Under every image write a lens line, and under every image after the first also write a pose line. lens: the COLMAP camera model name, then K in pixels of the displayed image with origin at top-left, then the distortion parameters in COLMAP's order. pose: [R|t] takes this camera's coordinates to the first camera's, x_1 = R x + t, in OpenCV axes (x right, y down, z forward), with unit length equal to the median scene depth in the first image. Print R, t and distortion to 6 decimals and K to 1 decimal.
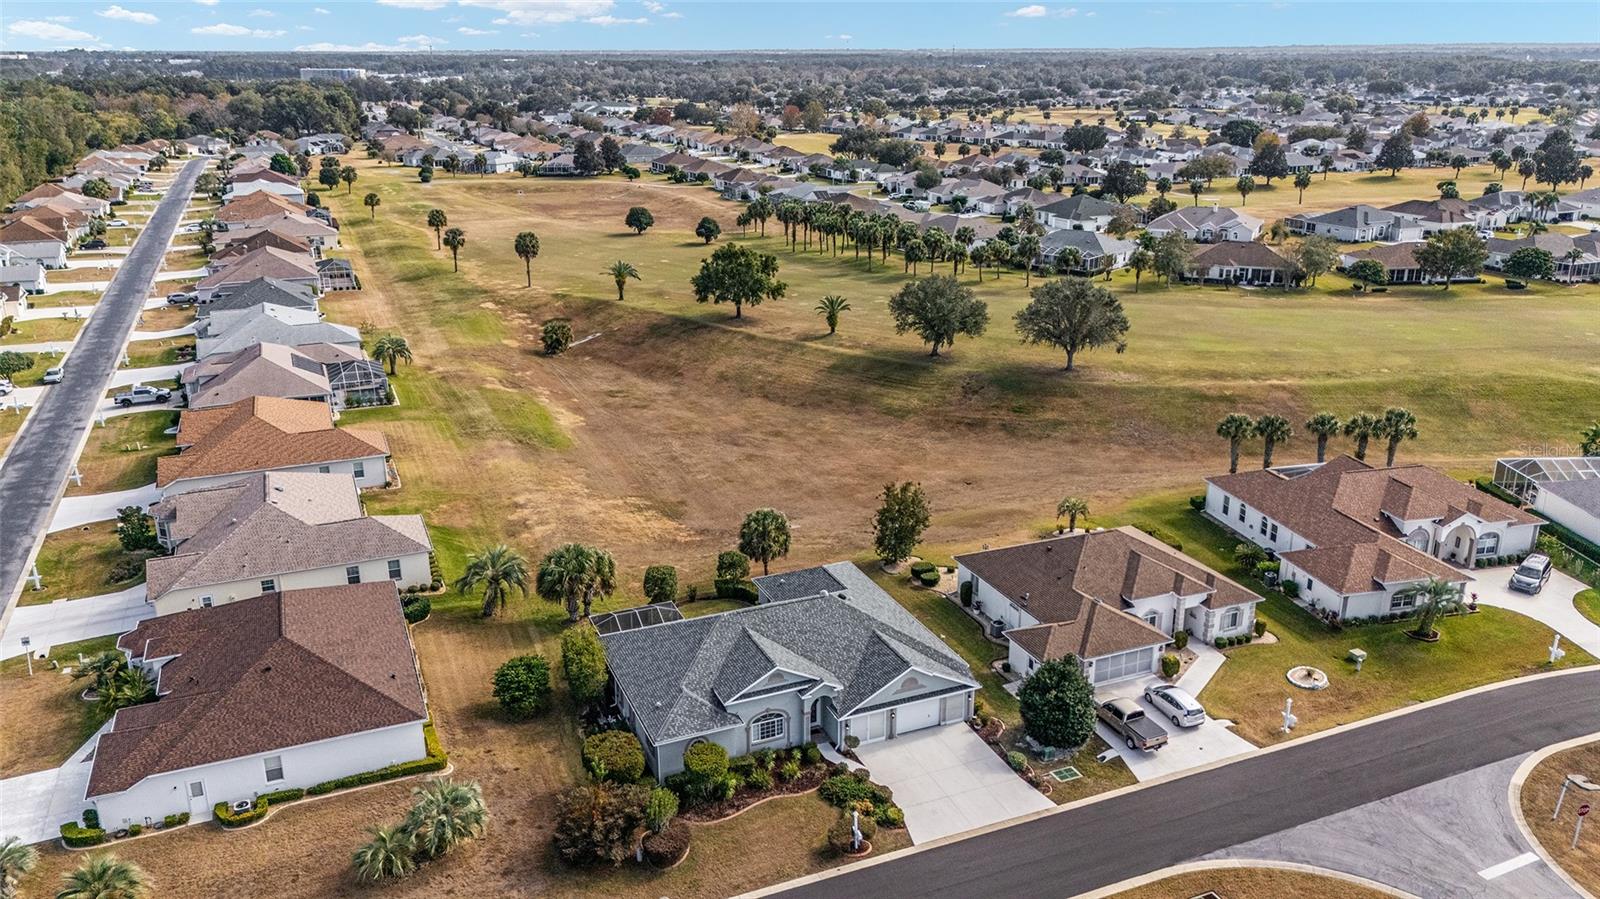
lens RADIAL K [[1194.1, 0, 800.0], [0, 1194.1, 449.5], [0, 0, 1]] dist [0.089543, -0.120256]
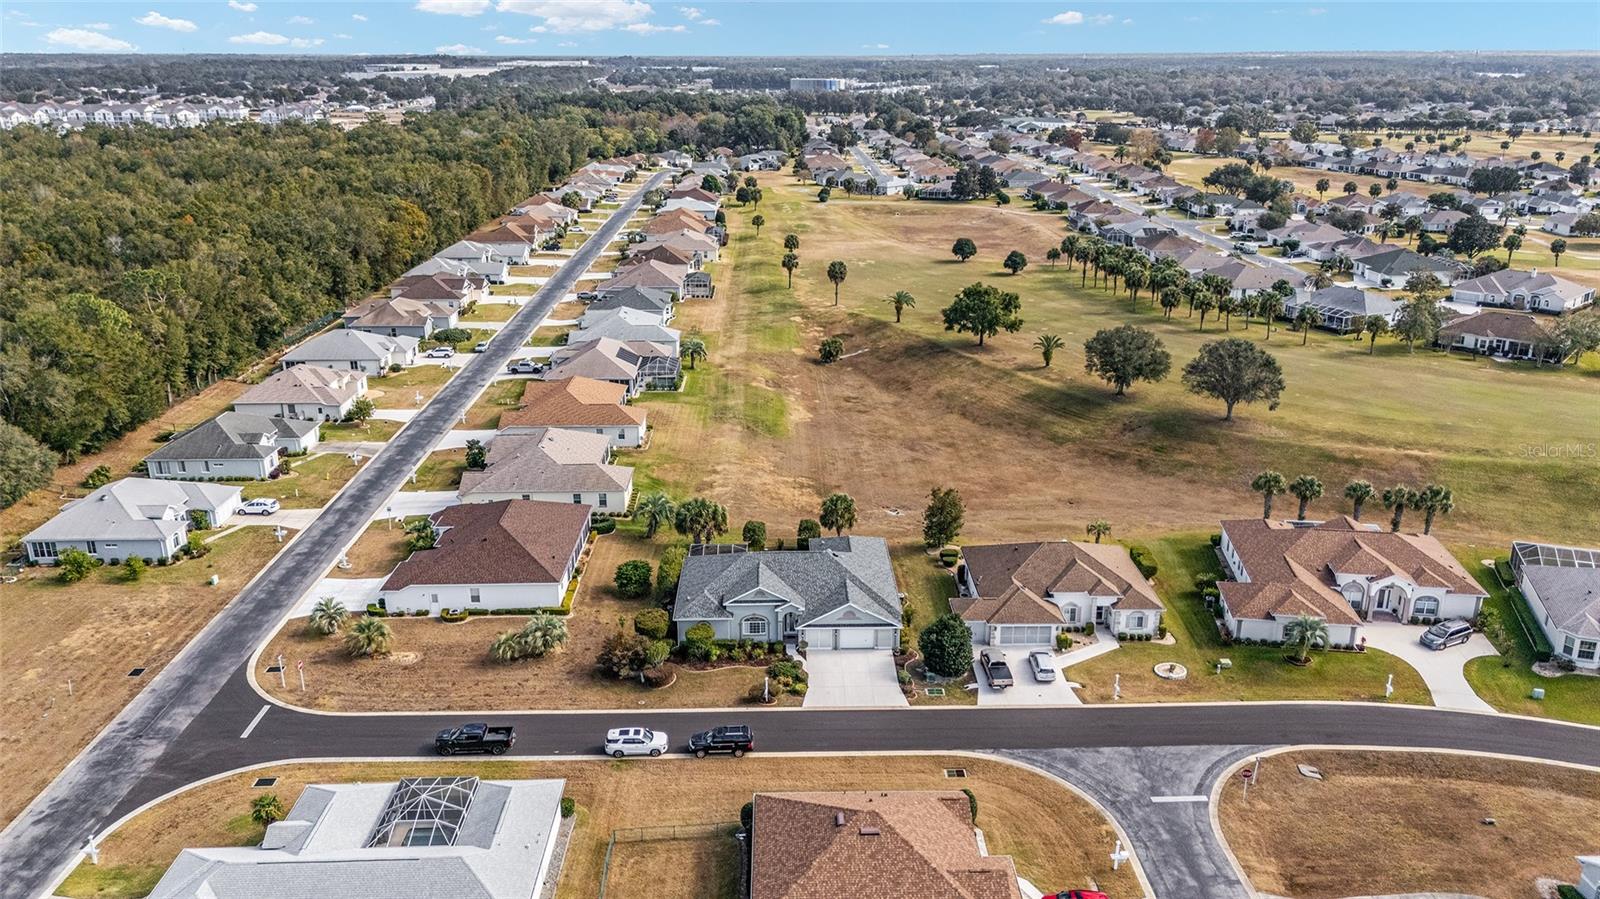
lens RADIAL K [[1194.1, 0, 800.0], [0, 1194.1, 449.5], [0, 0, 1]] dist [0.089543, -0.120256]
pose [[0.926824, 0.119019, -0.356135, 0.272519], [-0.118926, 0.992654, 0.022242, -0.017272], [0.356166, 0.021739, 0.934170, -0.208565]]
